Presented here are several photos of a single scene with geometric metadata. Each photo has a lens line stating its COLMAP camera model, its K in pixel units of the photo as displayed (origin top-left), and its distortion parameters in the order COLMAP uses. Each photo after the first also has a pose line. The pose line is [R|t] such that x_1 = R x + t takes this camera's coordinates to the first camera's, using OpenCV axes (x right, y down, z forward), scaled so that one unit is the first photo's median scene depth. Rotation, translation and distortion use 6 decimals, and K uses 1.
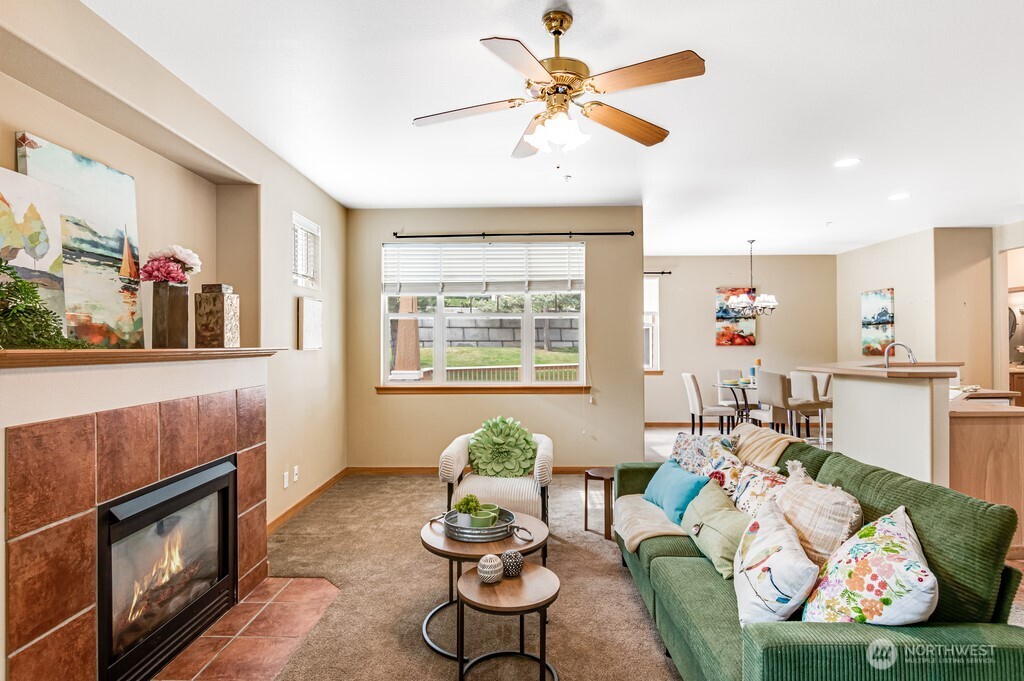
lens RADIAL K [[539.4, 0, 508.5], [0, 539.4, 336.9], [0, 0, 1]] dist [0.003302, -0.005169]
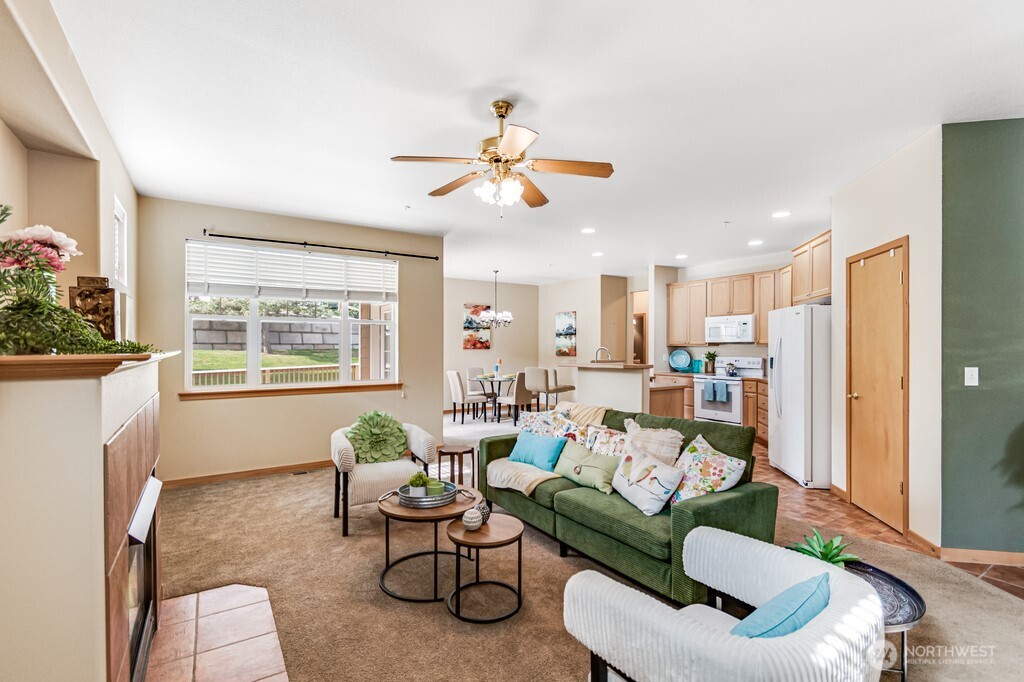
lens RADIAL K [[474.0, 0, 512.6], [0, 474.0, 347.8], [0, 0, 1]] dist [0.008669, -0.000031]
pose [[0.826033, 0.003287, 0.563613, -0.237380], [-0.011198, 0.999881, 0.010580, -0.000274], [-0.563511, -0.015051, 0.825971, -0.000274]]
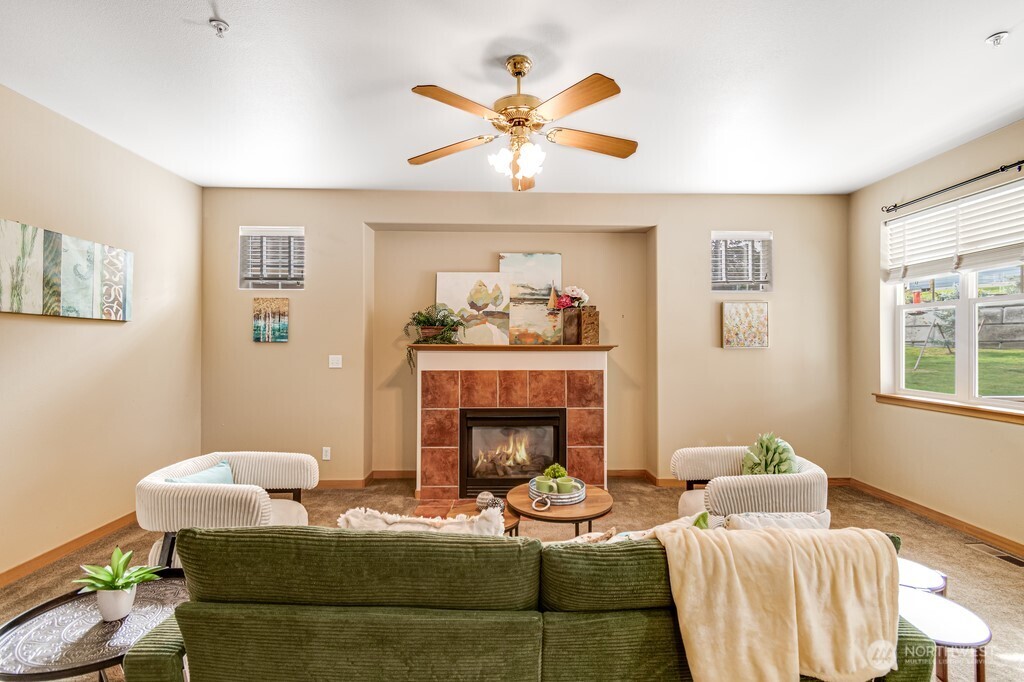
lens RADIAL K [[448.2, 0, 507.1], [0, 448.2, 338.1], [0, 0, 1]] dist [0.002875, -0.000610]
pose [[0.031051, -0.009998, -0.999468, 0.452694], [0.011524, 0.999887, -0.009644, 0.005827], [0.999451, -0.011218, 0.031163, 0.404819]]
